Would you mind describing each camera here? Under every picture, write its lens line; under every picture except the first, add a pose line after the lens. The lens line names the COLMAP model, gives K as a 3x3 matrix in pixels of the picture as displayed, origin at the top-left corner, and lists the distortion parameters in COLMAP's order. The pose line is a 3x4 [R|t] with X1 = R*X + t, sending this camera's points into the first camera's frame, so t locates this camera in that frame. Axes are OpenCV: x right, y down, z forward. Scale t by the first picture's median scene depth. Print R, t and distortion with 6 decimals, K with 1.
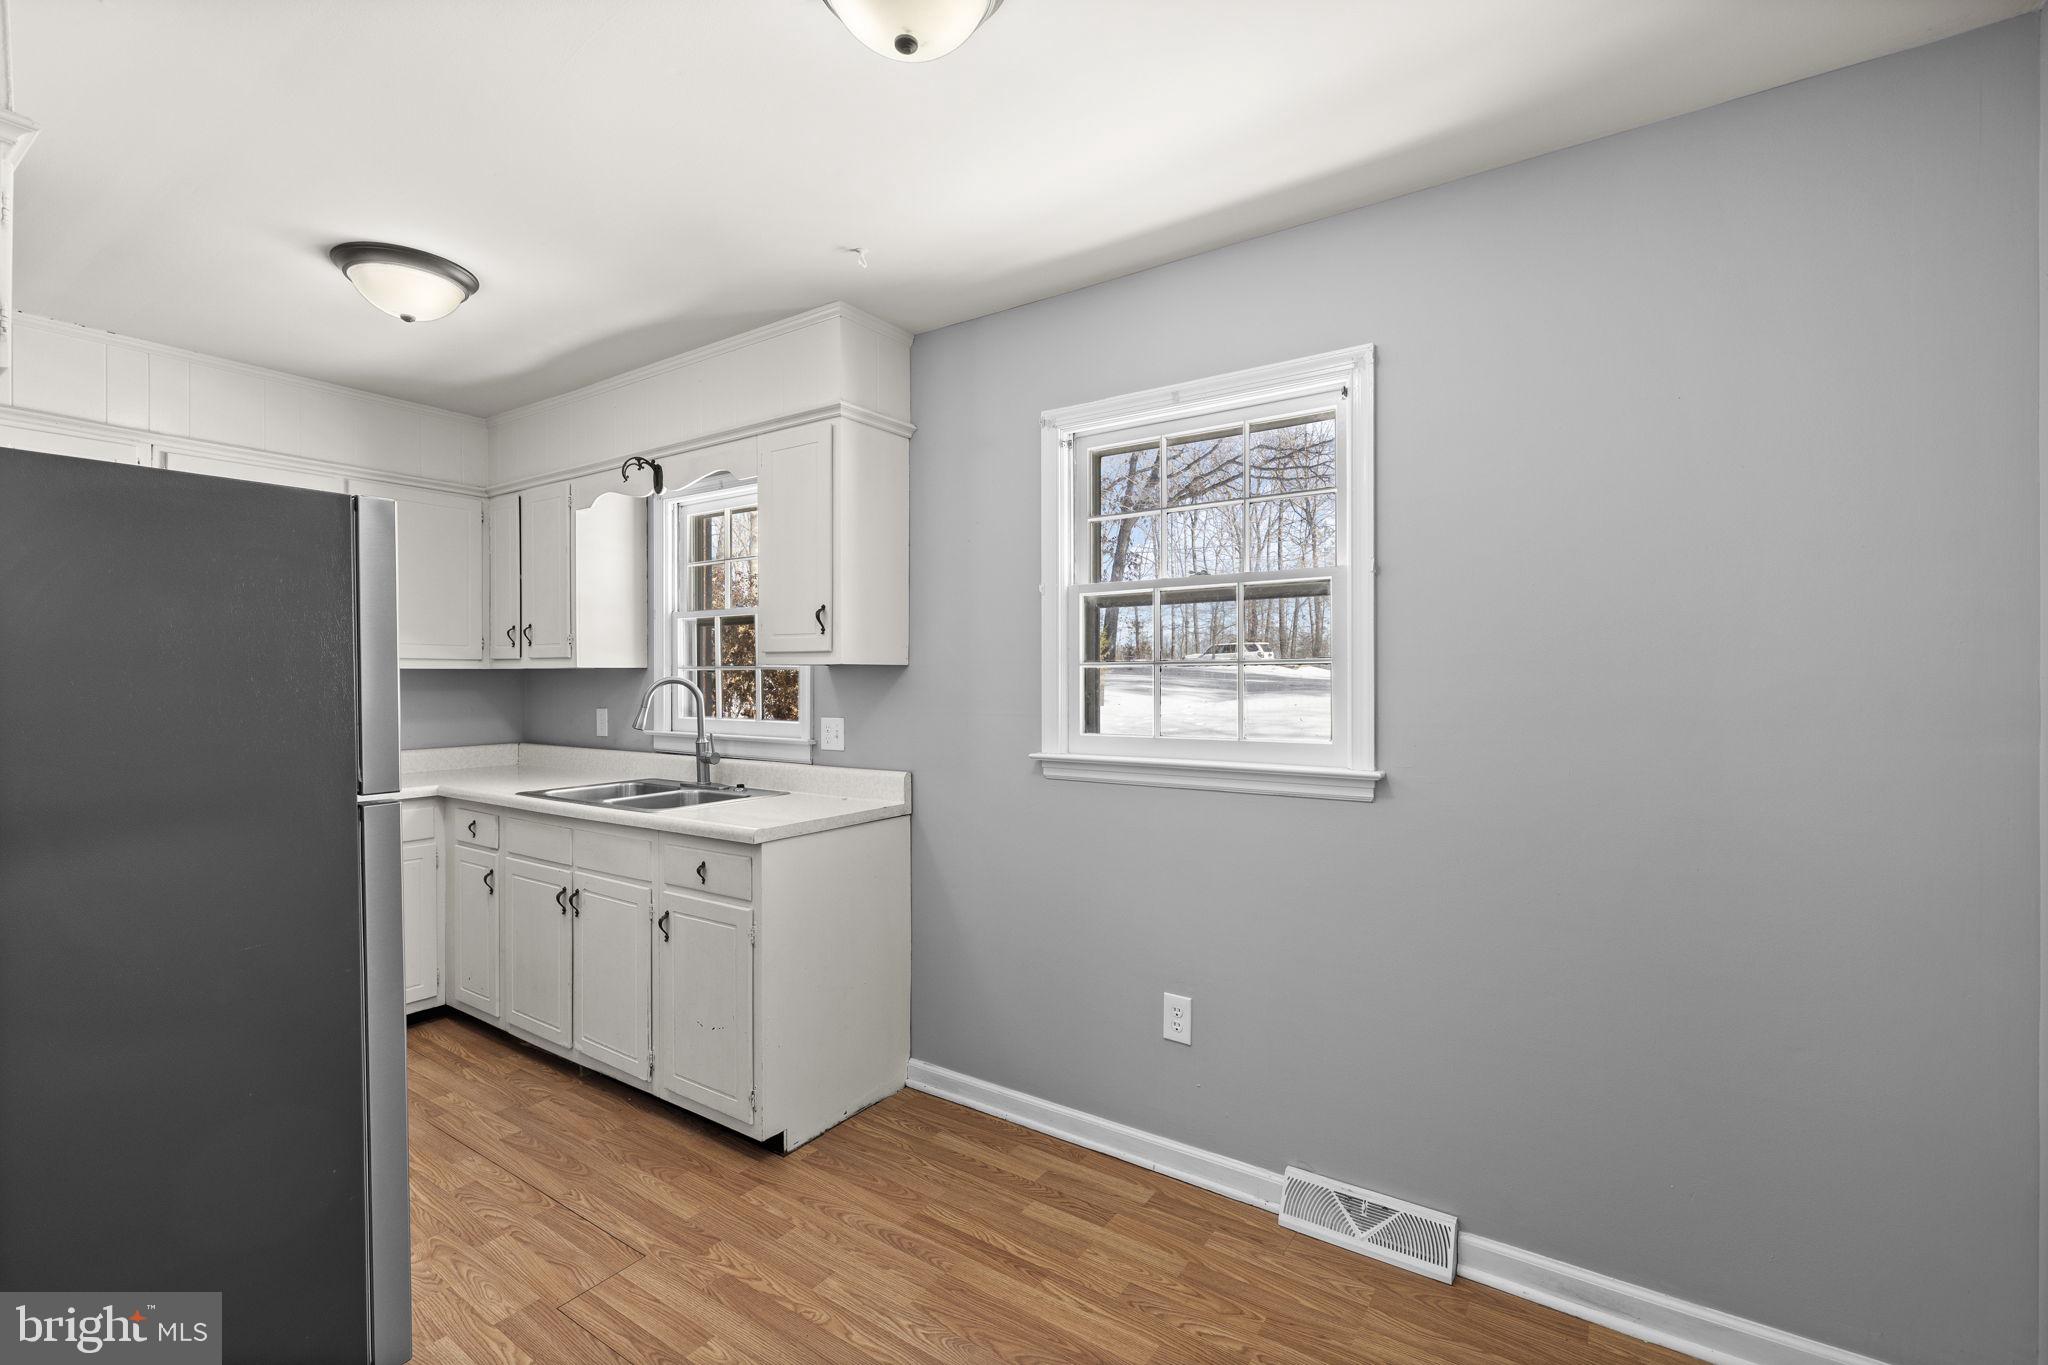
lens RADIAL K [[878.6, 0, 1024.7], [0, 878.6, 690.3], [0, 0, 1]] dist [0.002114, 0.000126]
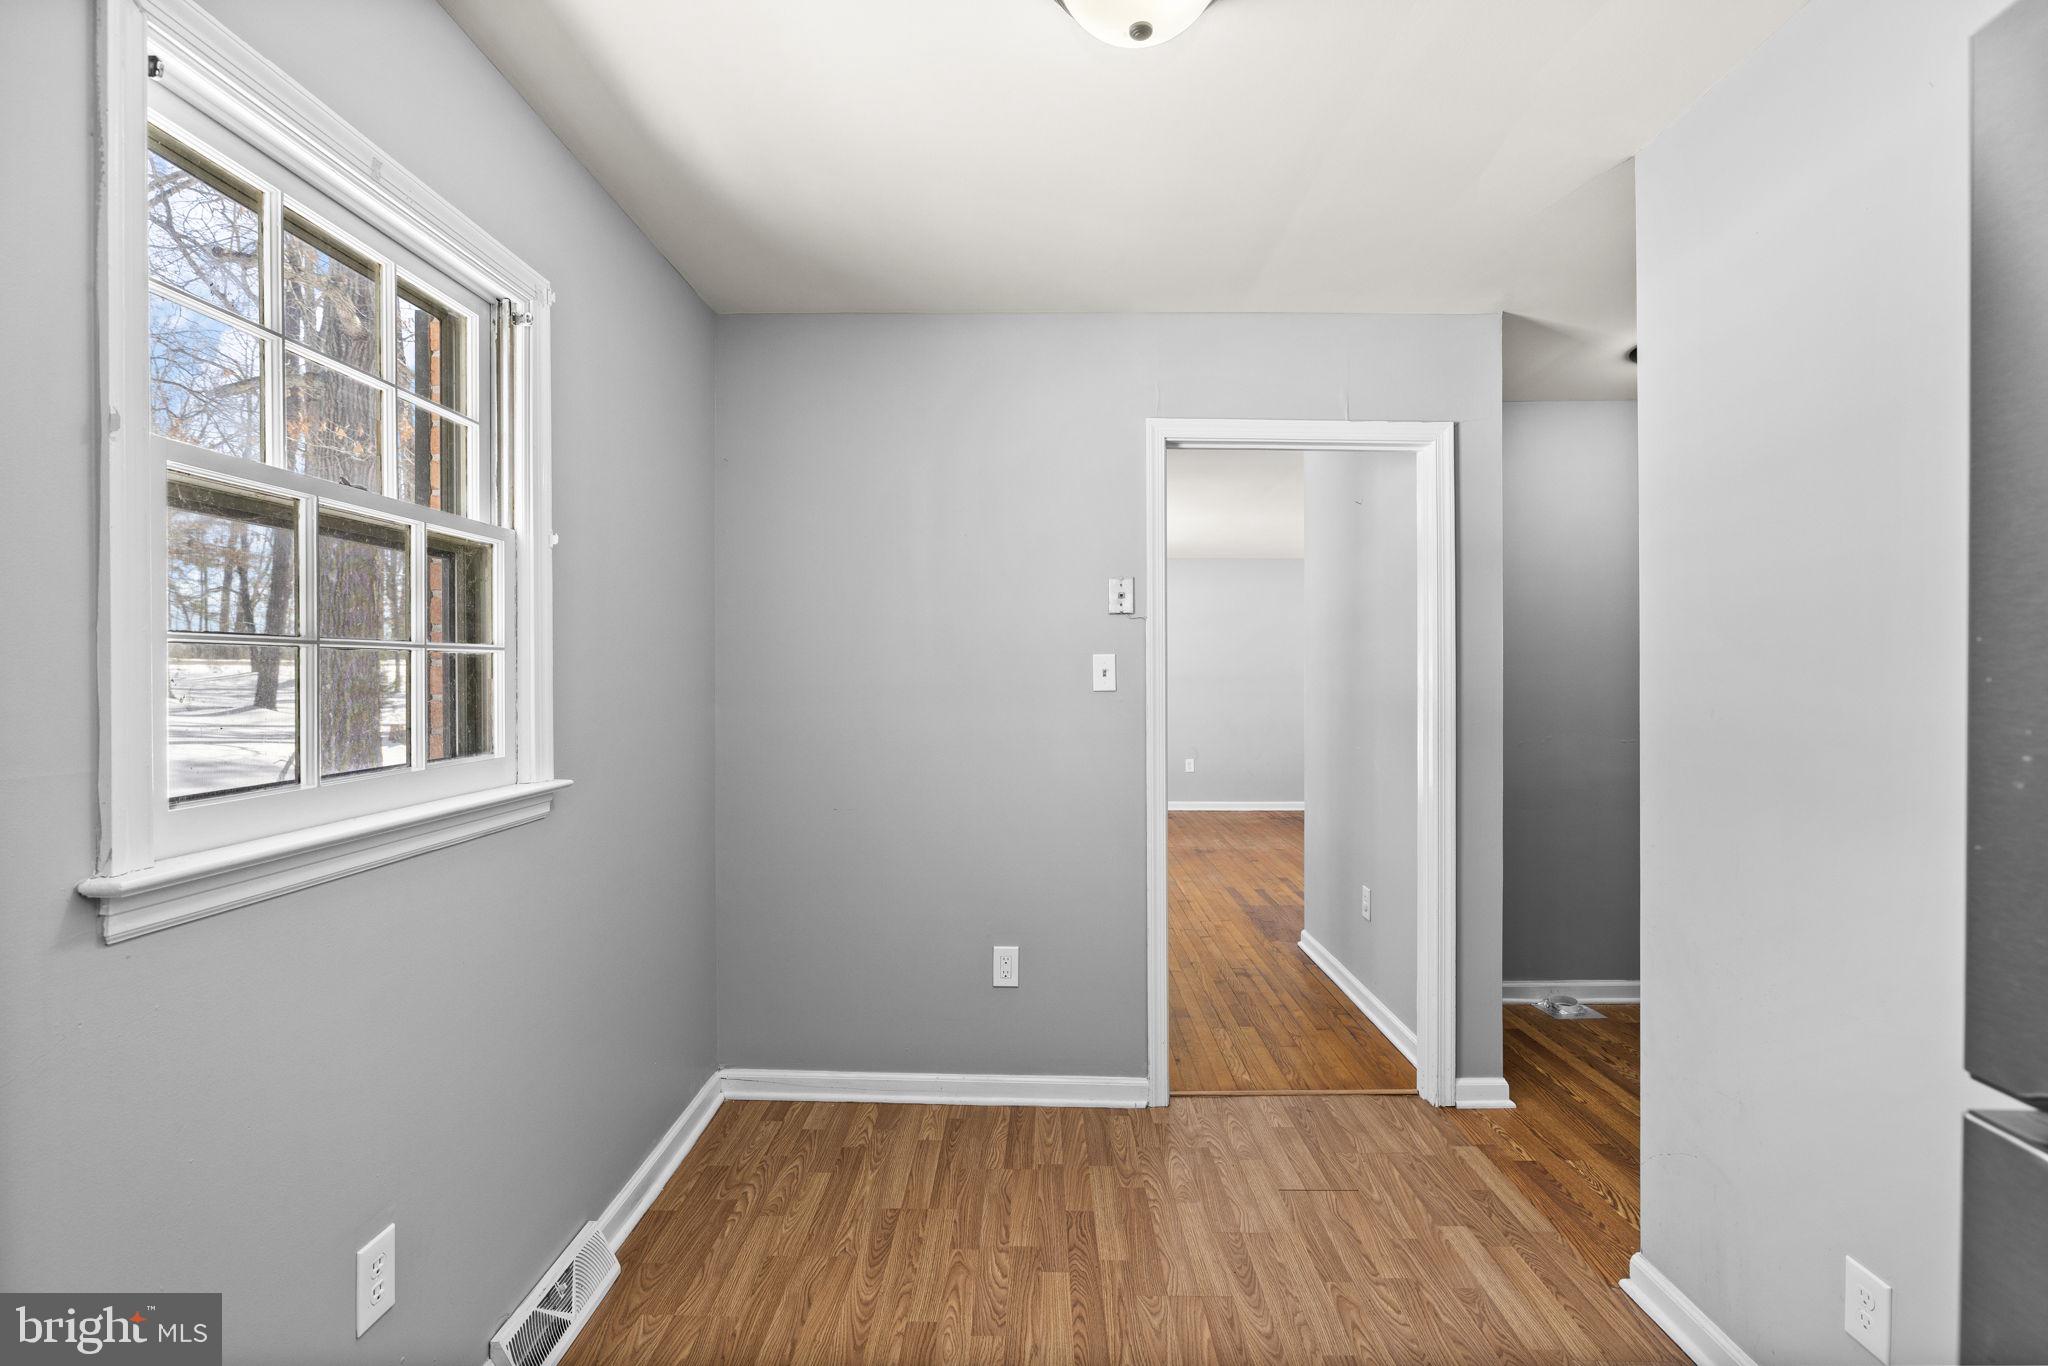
lens RADIAL K [[978.7, 0, 1040.4], [0, 978.7, 672.8], [0, 0, 1]] dist [0.000523, 0.000845]
pose [[-0.569255, -0.005588, 0.822142, -0.657285], [-0.003535, 0.999984, 0.004349, -0.018922], [-0.822153, -0.000431, -0.569266, 1.151827]]
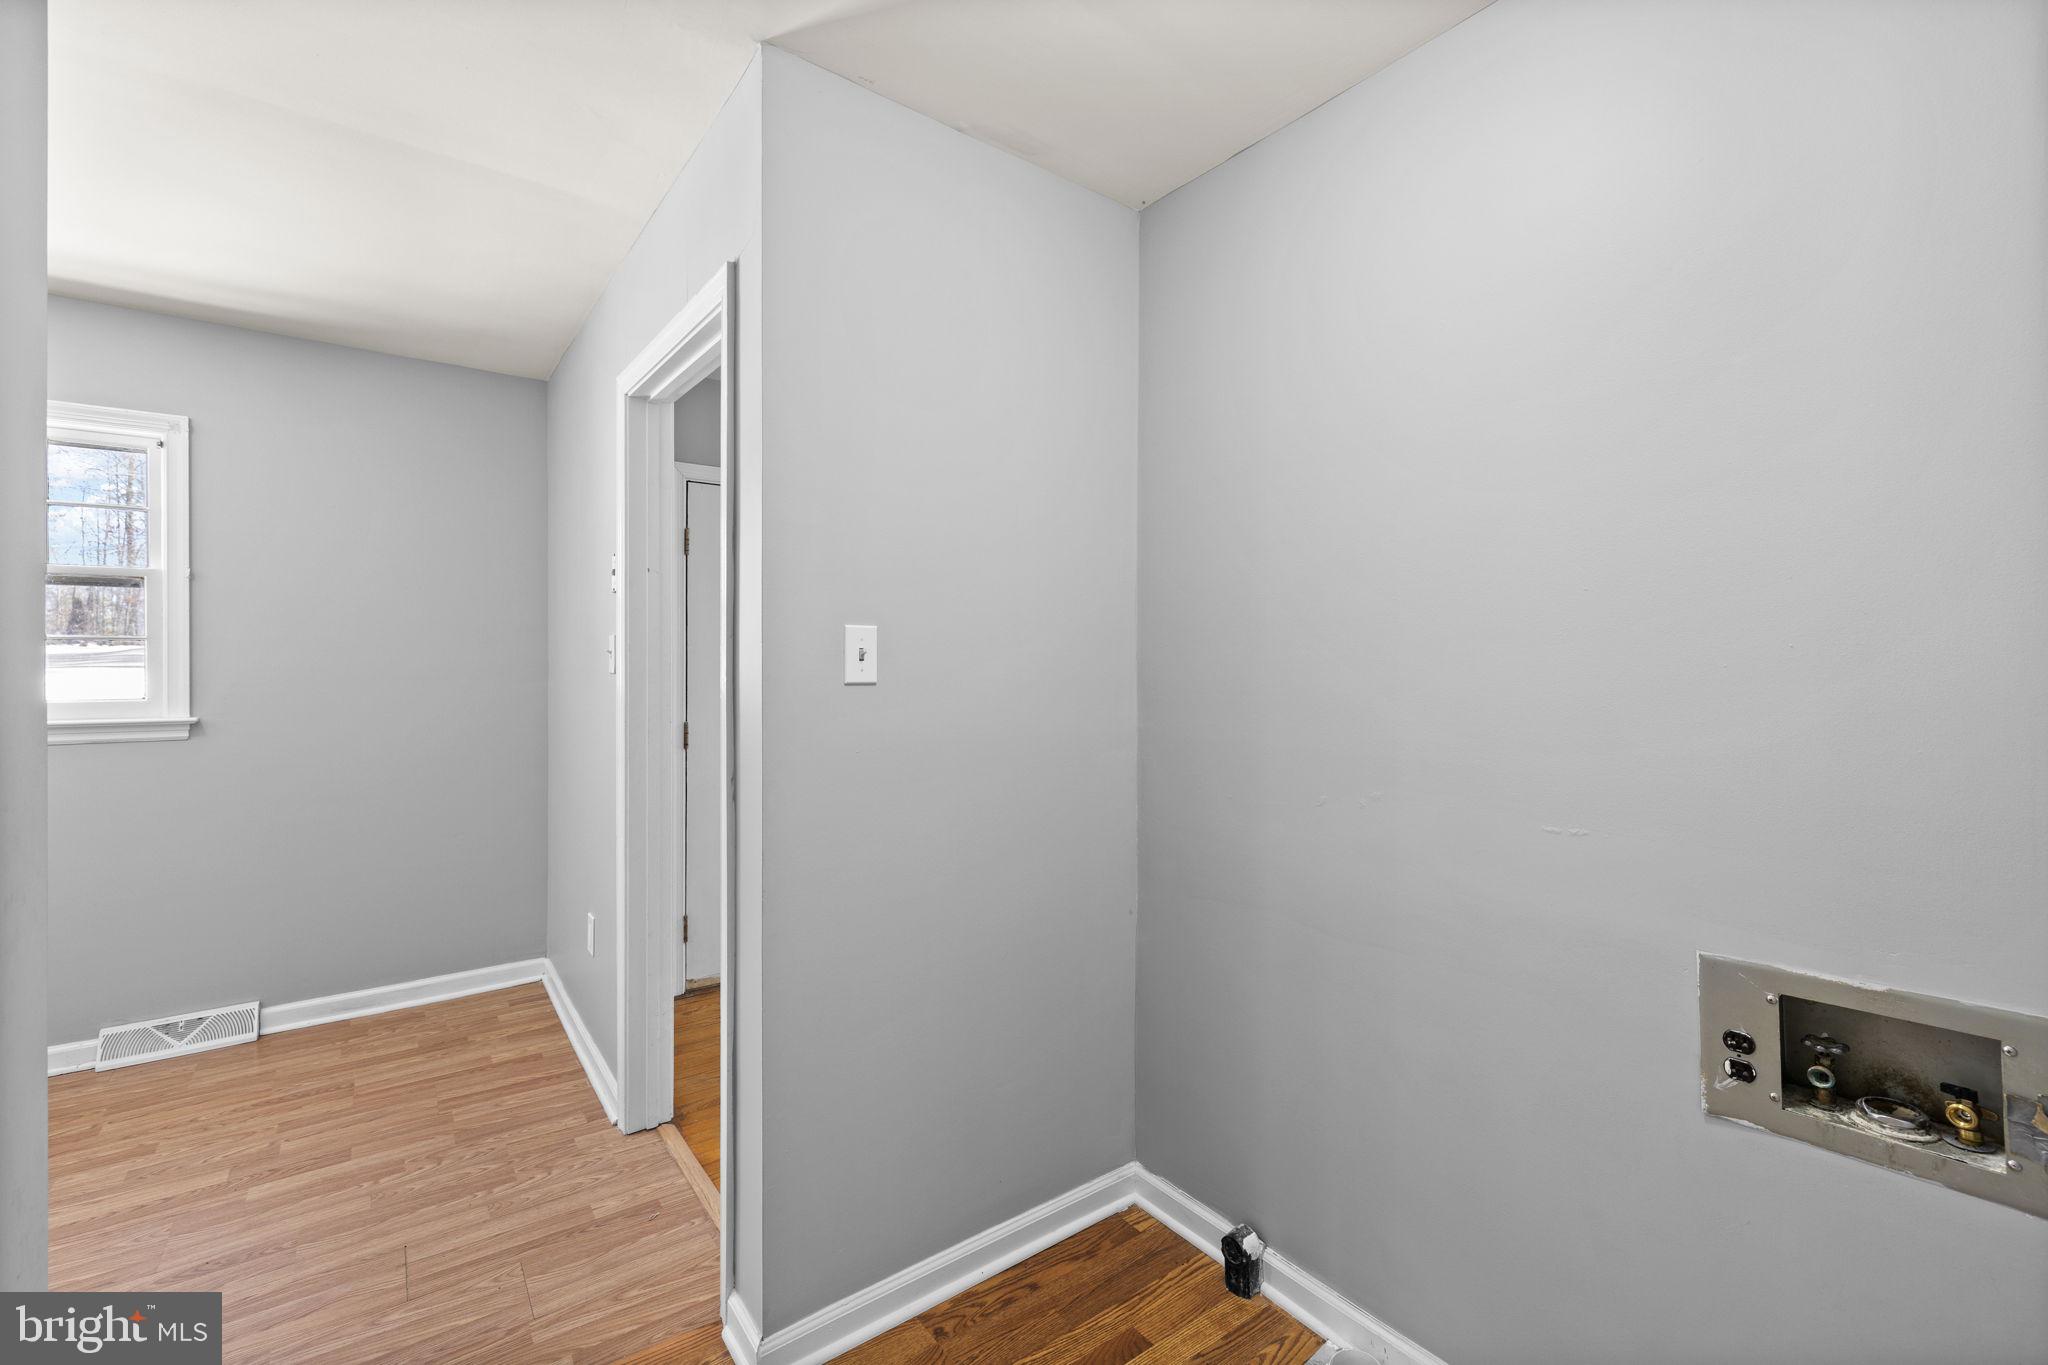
lens RADIAL K [[878.6, 0, 1028.4], [0, 878.6, 663.3], [0, 0, 1]] dist [0.002114, 0.000126]
pose [[0.321474, -0.006039, 0.946899, -0.511279], [-0.005294, 0.999953, 0.008174, -0.014269], [-0.946904, -0.007641, 0.321427, -0.738189]]
